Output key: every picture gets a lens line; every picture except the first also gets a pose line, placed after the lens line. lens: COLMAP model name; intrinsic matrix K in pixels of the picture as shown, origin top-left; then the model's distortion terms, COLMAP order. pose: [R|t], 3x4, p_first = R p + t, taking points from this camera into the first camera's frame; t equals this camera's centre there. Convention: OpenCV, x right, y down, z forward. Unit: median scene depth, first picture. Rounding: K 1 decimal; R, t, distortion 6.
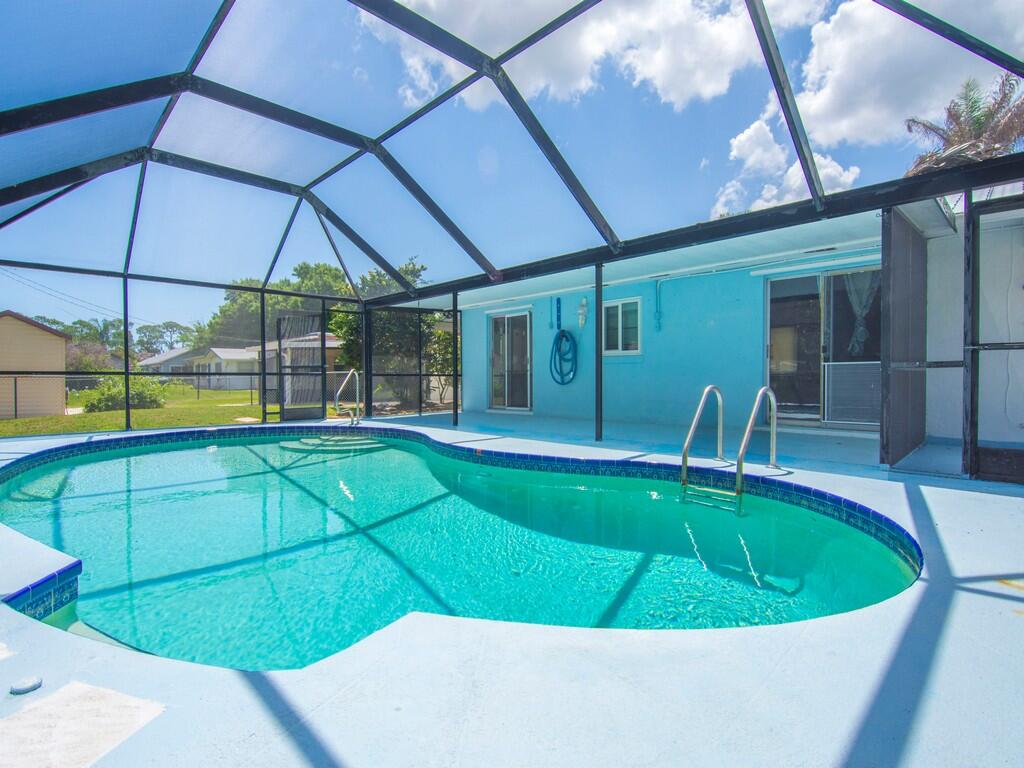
lens RADIAL K [[504.8, 0, 512.0], [0, 504.8, 384.0], [0, 0, 1]] dist [-0.020557, 0.000053]
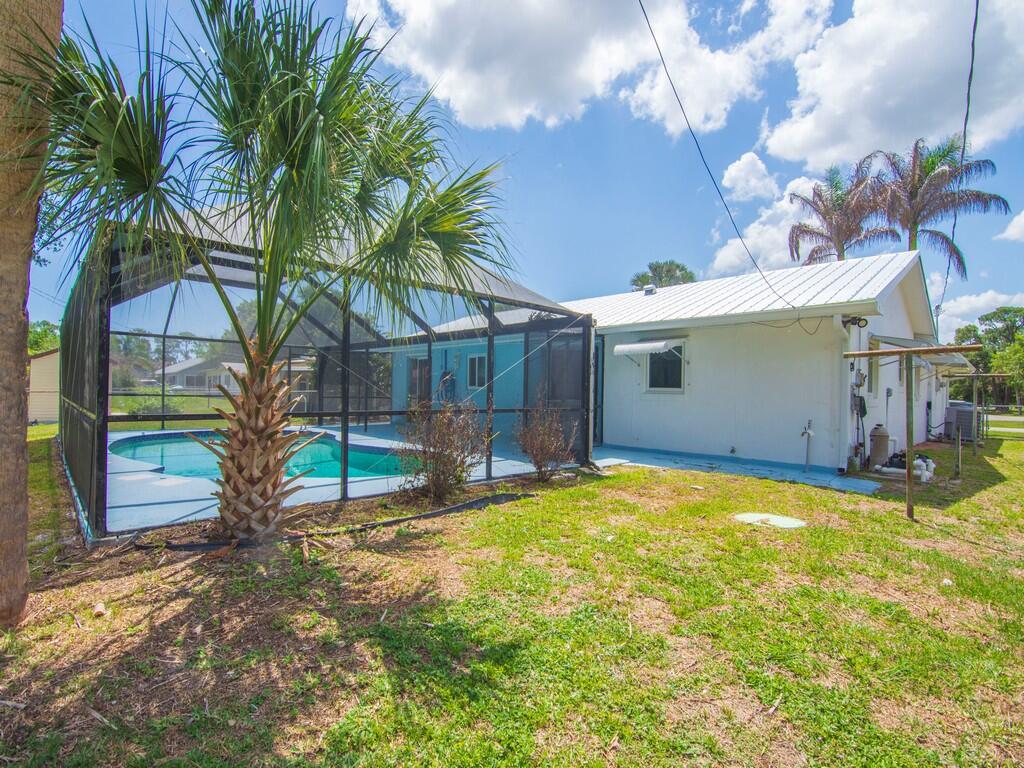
lens RADIAL K [[500.6, 0, 512.0], [0, 500.6, 384.0], [0, 0, 1]] dist [-0.000278, -0.000144]
pose [[0.999497, 0.025622, -0.018665, 0.067752], [-0.026077, 0.999359, -0.024542, -0.007861], [0.018024, 0.025016, 0.999525, -0.104531]]
